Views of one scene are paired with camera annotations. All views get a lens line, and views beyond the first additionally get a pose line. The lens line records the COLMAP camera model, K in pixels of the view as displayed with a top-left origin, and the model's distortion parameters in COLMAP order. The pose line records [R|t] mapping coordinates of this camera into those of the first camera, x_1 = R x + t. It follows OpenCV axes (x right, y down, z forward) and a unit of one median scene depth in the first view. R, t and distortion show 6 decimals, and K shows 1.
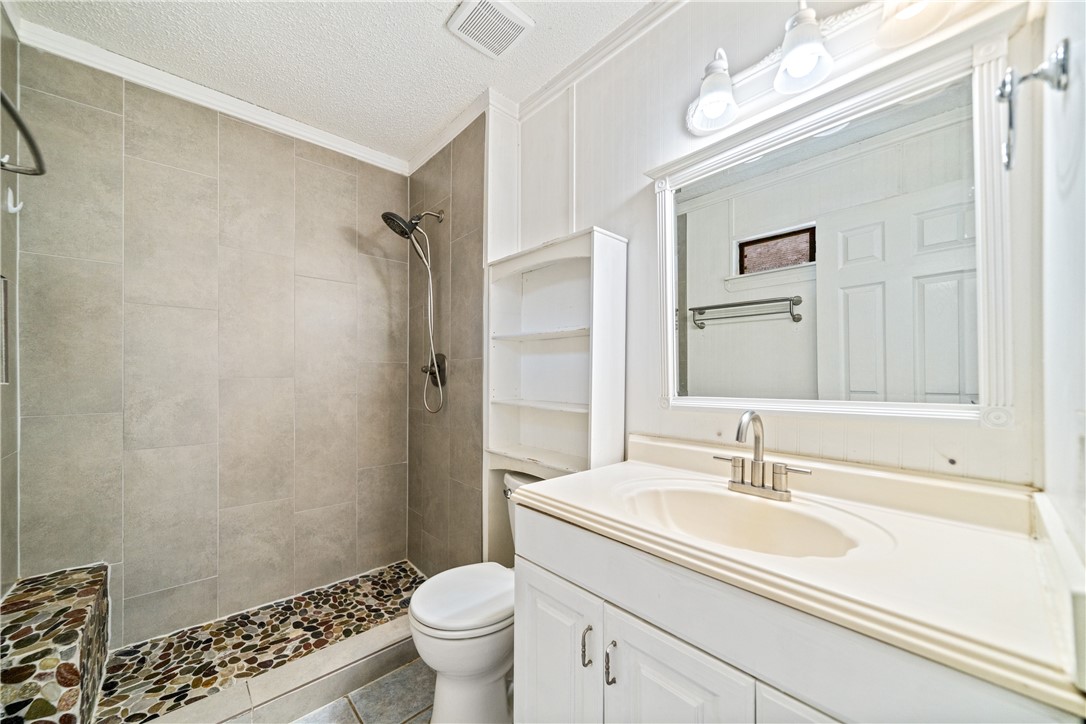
lens RADIAL K [[389.8, 0, 536.5], [0, 389.8, 371.9], [0, 0, 1]] dist [0.001852, -0.000231]
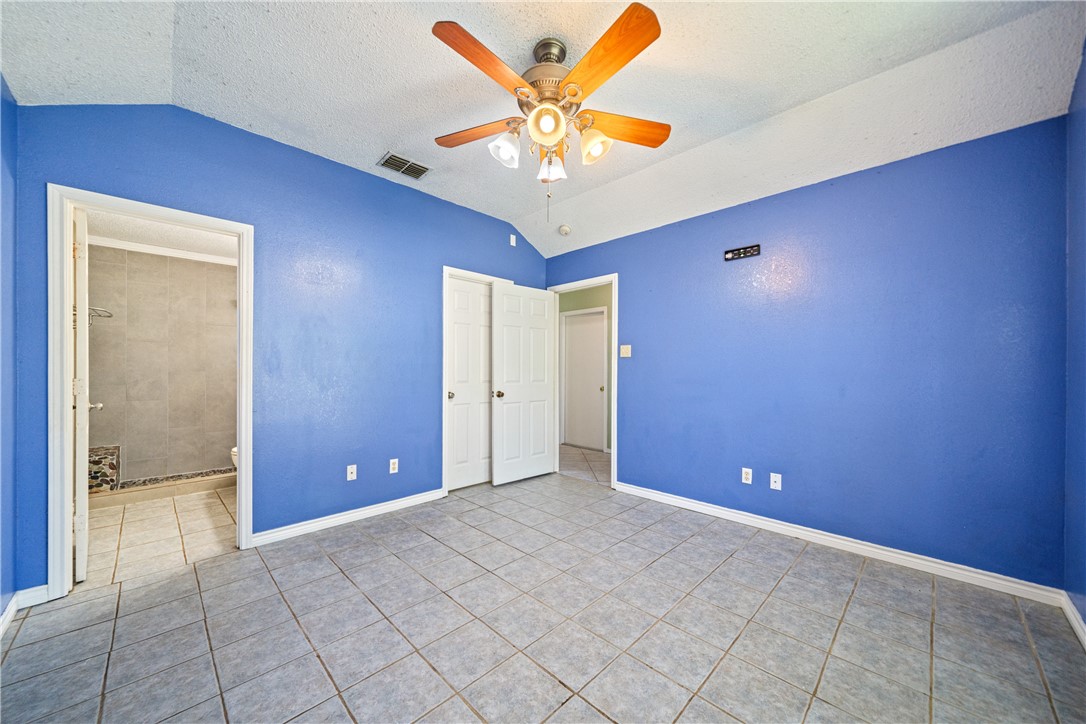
lens RADIAL K [[389.8, 0, 548.6], [0, 389.8, 365.0], [0, 0, 1]] dist [0.001852, -0.000231]
pose [[0.998704, -0.000847, 0.050894, 1.419518], [0.000963, 0.999997, -0.002265, -0.016374], [-0.050892, 0.002311, 0.998702, -1.533198]]
